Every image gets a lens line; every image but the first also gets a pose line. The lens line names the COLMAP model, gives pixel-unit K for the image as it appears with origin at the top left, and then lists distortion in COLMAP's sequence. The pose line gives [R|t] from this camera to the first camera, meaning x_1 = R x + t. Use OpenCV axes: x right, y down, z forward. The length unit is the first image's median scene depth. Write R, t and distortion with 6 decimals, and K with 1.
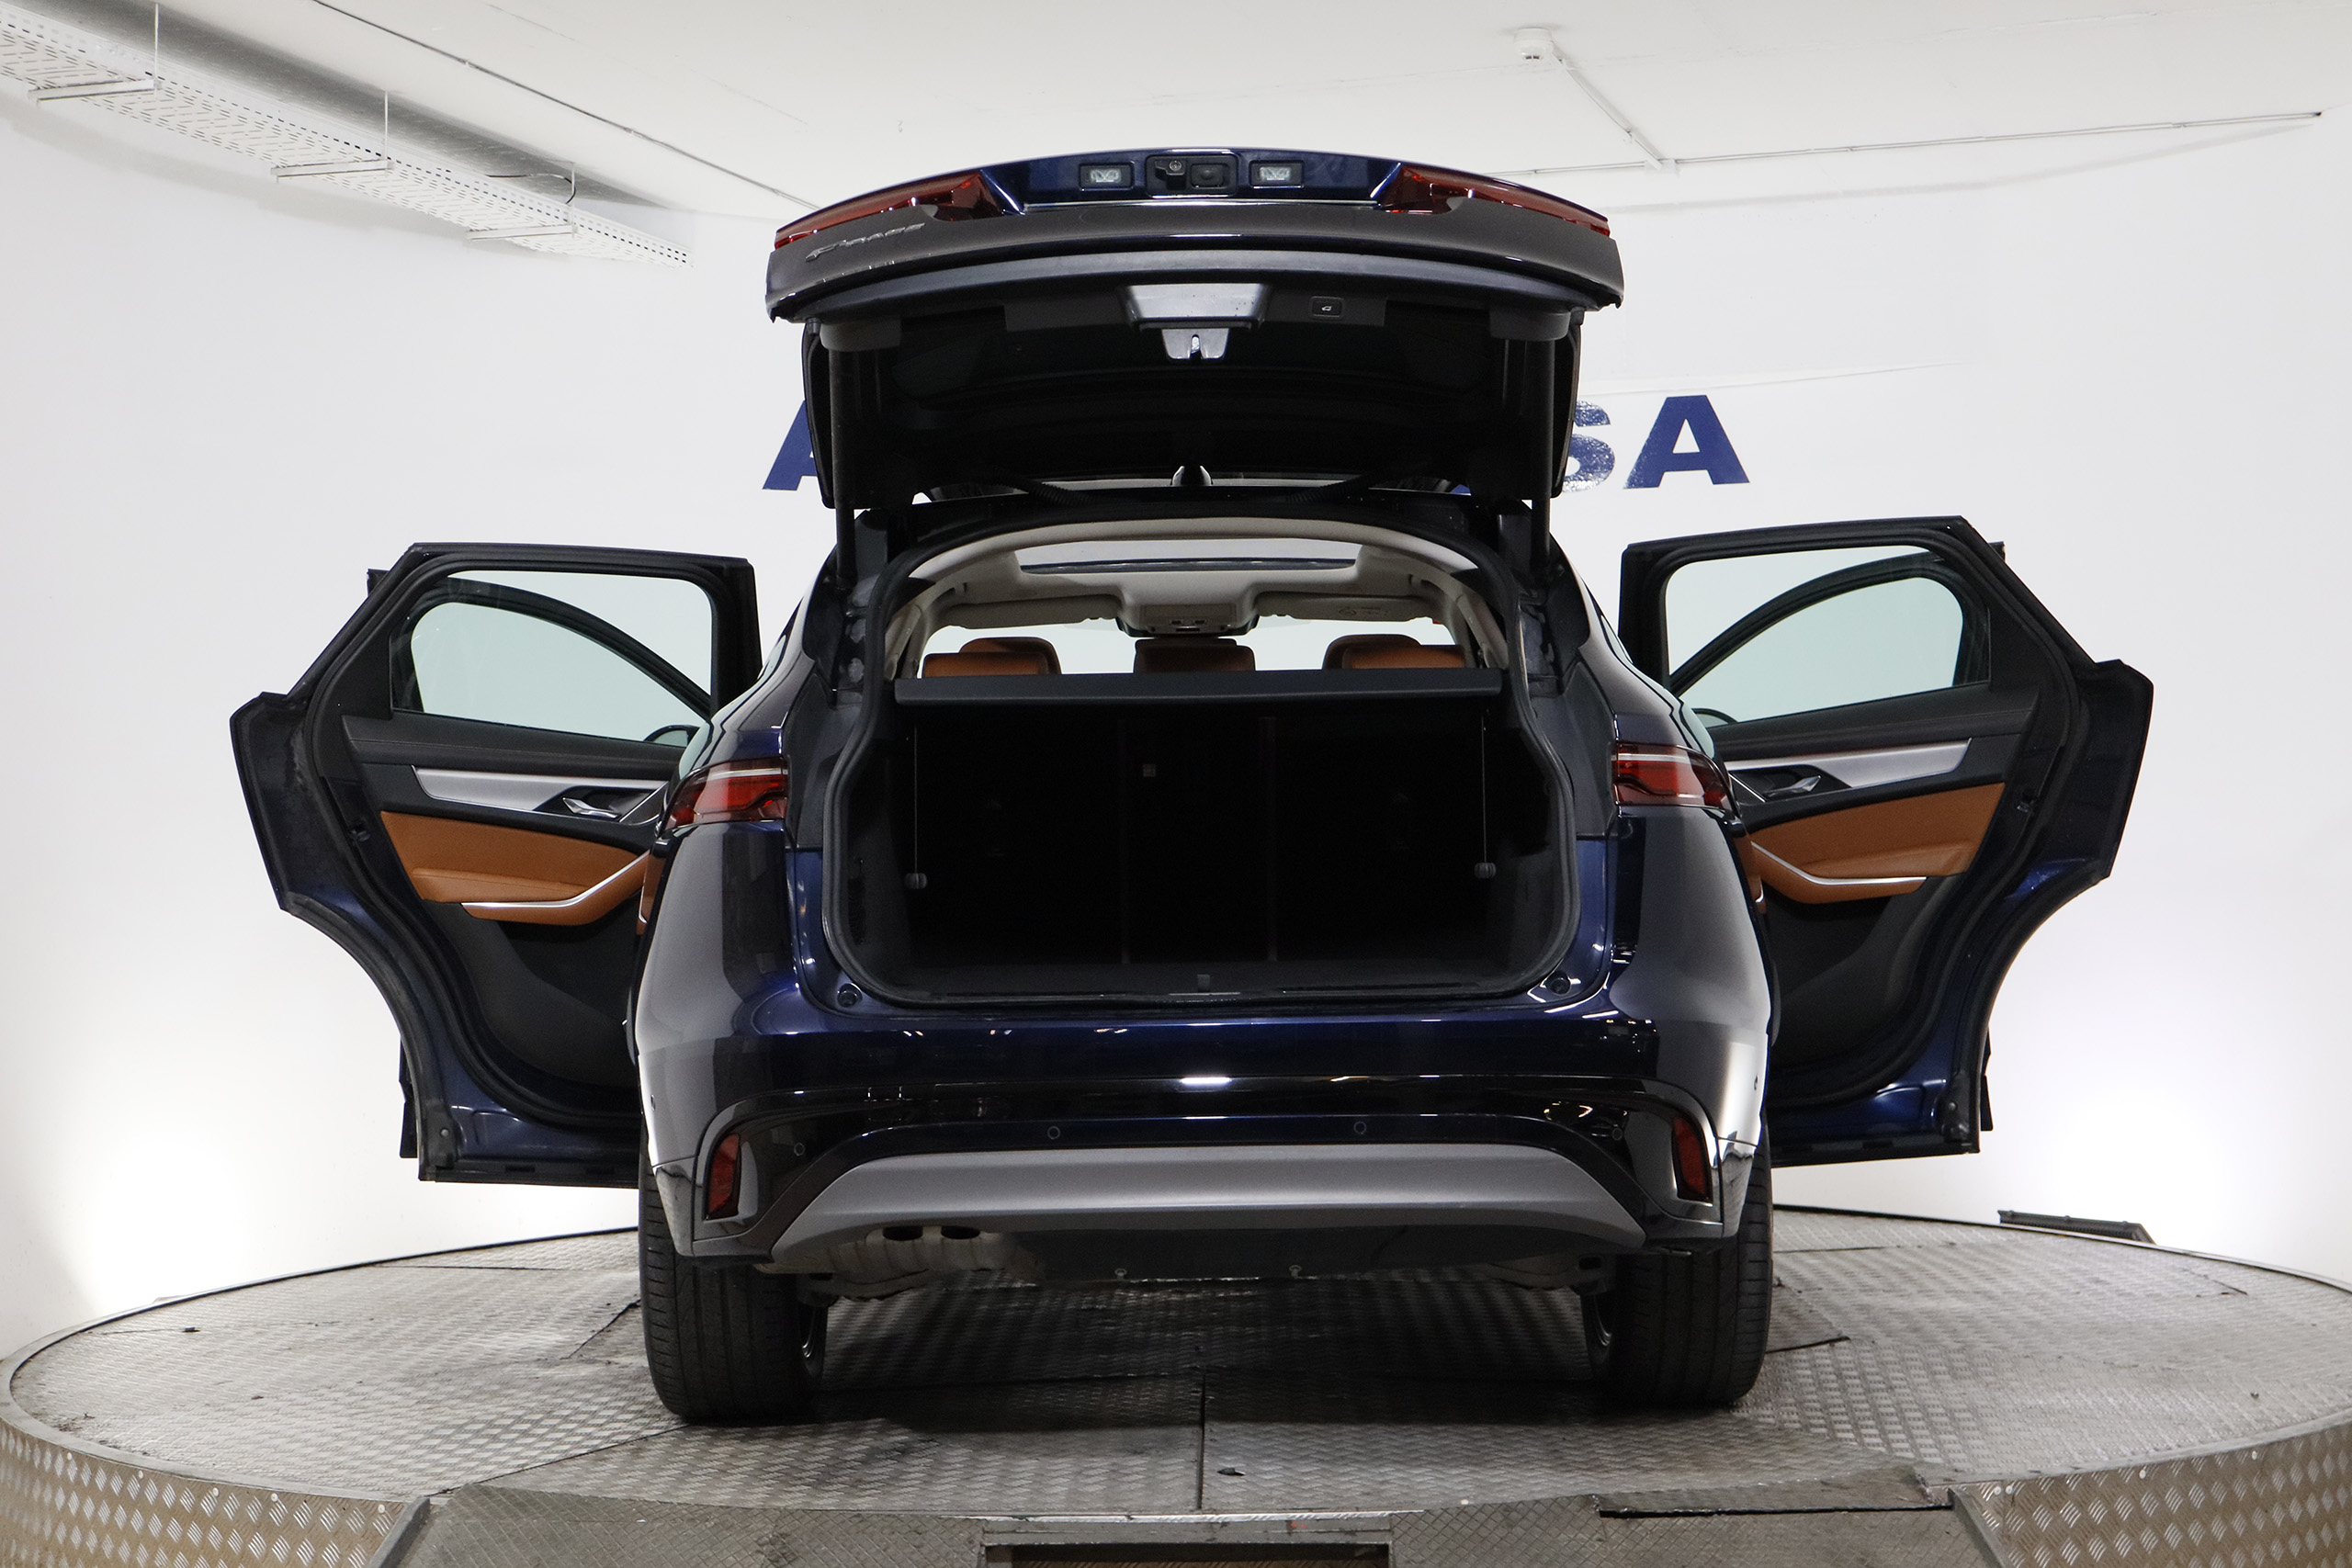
lens RADIAL K [[3716.7, 0, 1176.0], [0, 3716.7, 784.0], [0, 0, 1]] dist [0.026682, 0.100727]
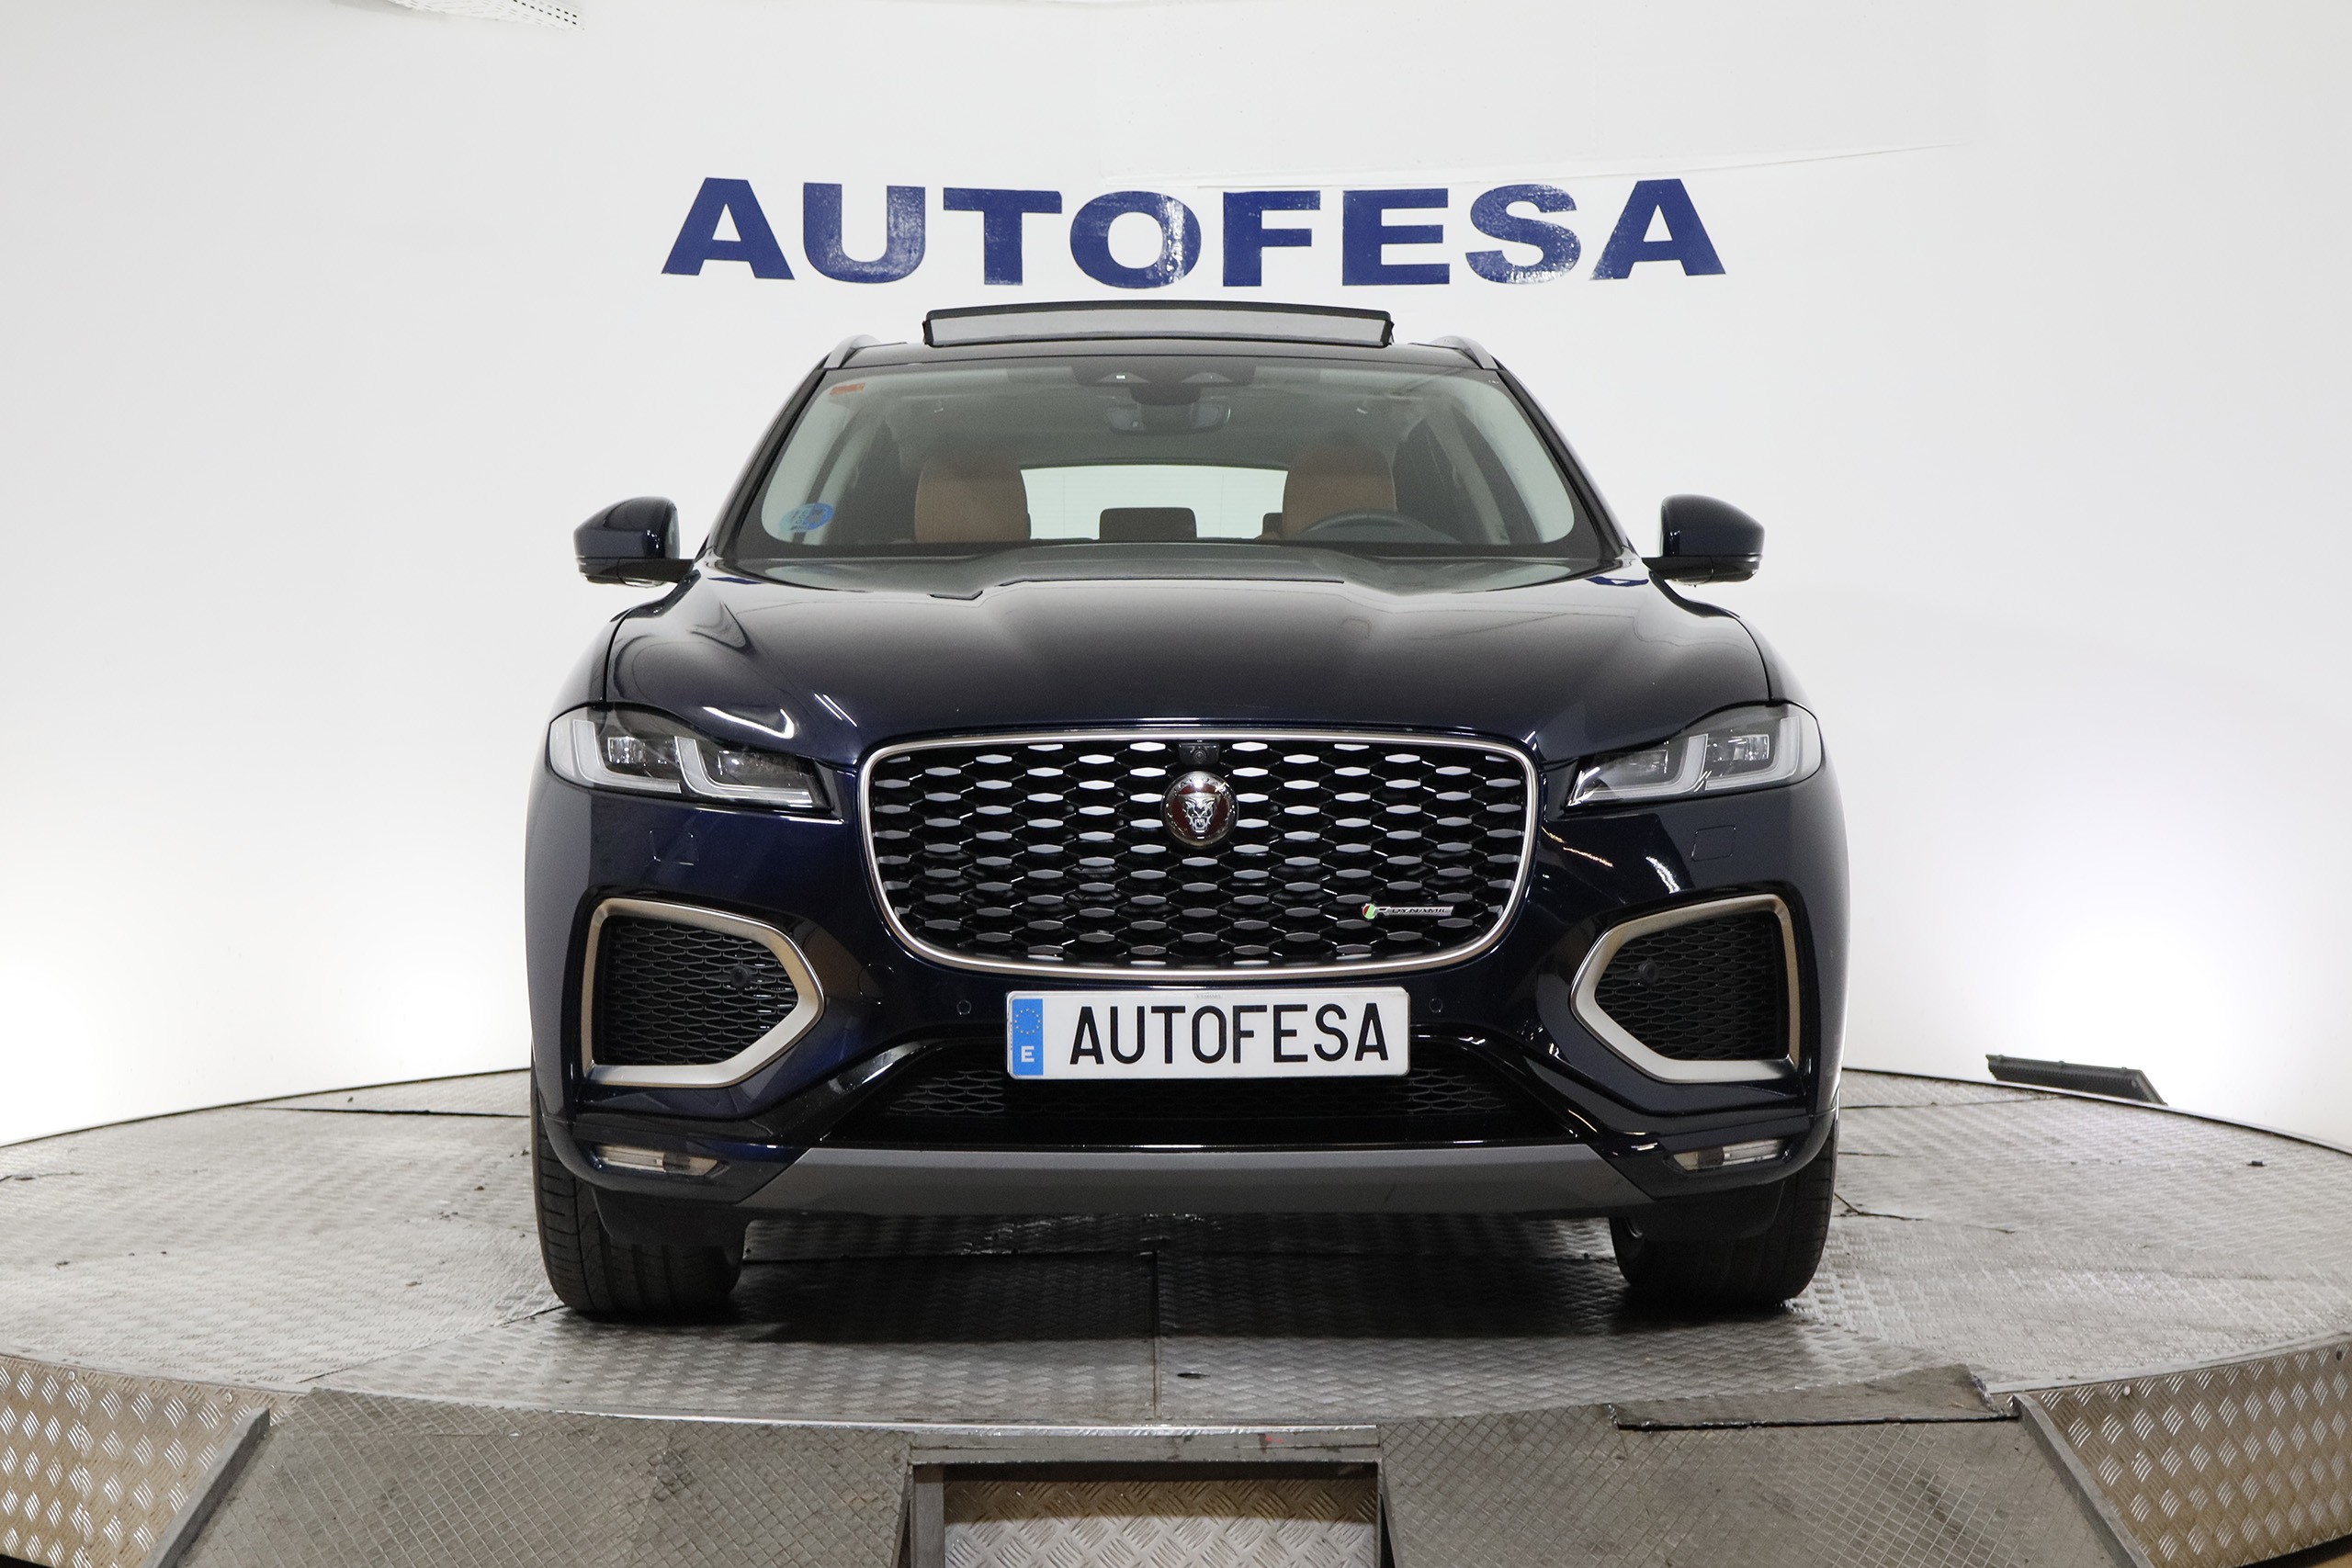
lens RADIAL K [[3716.7, 0, 1176.0], [0, 3716.7, 784.0], [0, 0, 1]] dist [0.026682, 0.100727]
pose [[0.999687, 0.003457, 0.024763, -0.009654], [-0.004657, 0.998809, 0.048578, 0.003103], [-0.024565, -0.048678, 0.998512, 0.112962]]
